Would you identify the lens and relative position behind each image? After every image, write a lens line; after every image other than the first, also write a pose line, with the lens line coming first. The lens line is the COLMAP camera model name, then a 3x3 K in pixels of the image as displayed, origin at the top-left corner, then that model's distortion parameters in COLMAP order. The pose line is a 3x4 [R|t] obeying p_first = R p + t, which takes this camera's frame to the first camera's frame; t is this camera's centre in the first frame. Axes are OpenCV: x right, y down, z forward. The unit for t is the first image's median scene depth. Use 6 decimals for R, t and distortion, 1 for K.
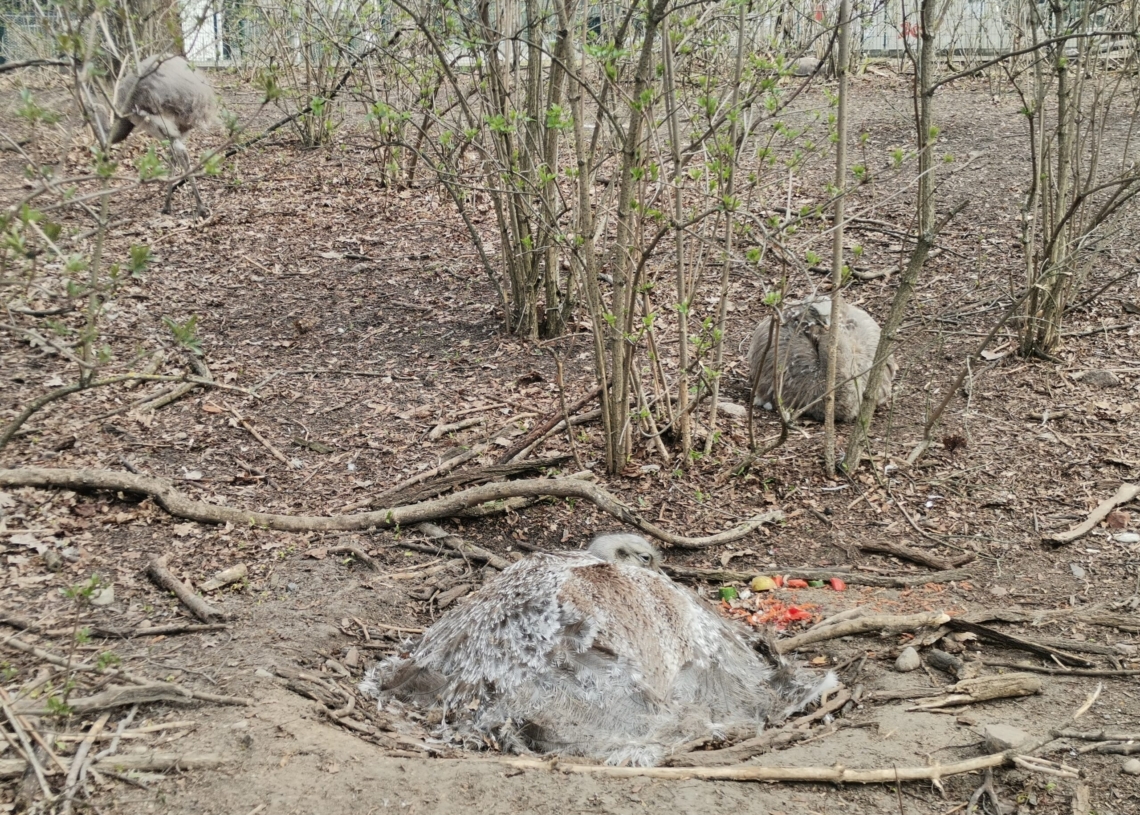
lens RADIAL K [[1743.6, 0, 570.0], [0, 1743.6, 407.5], [0, 0, 1]] dist [0.022563, 0.058661]
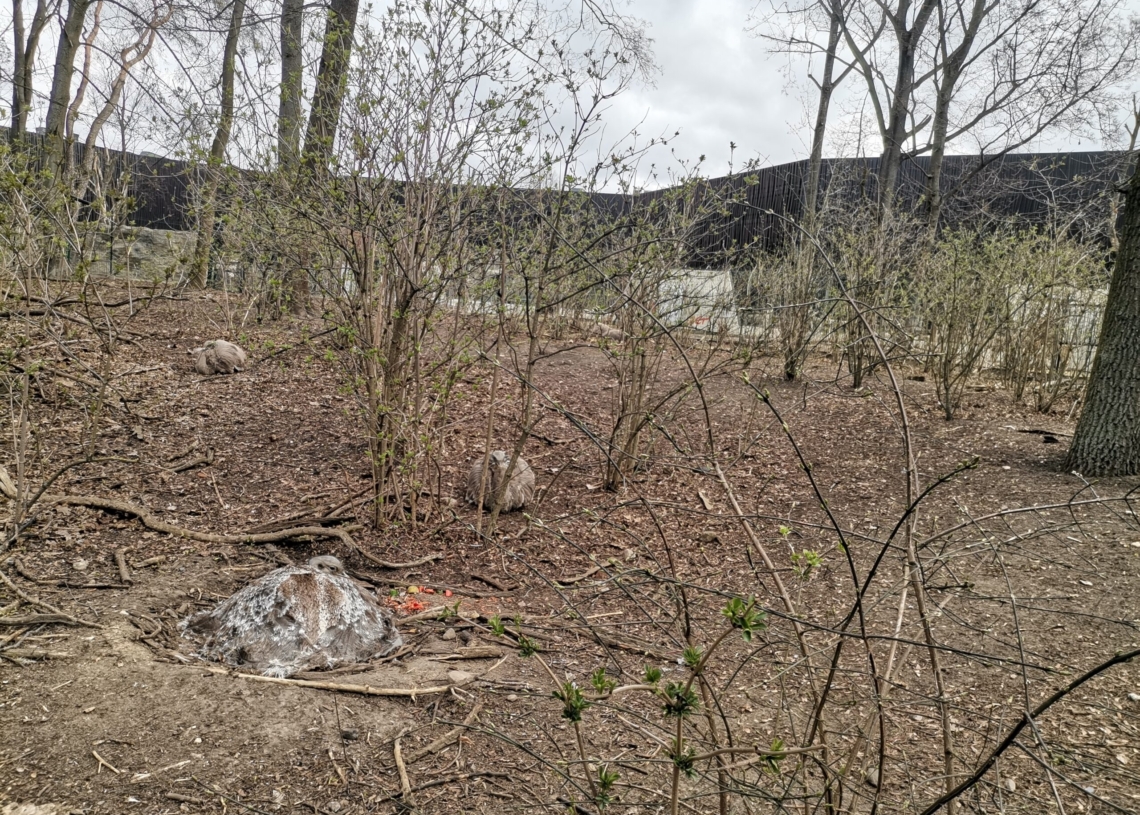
lens RADIAL K [[860.2, 0, 570.0], [0, 860.2, 407.5], [0, 0, 1]] dist [0.032451, -0.009221]
pose [[0.993465, 0.105985, 0.042371, 0.220792], [-0.101706, 0.990472, -0.092844, -0.035455], [-0.051807, 0.087928, 0.994779, -0.043867]]
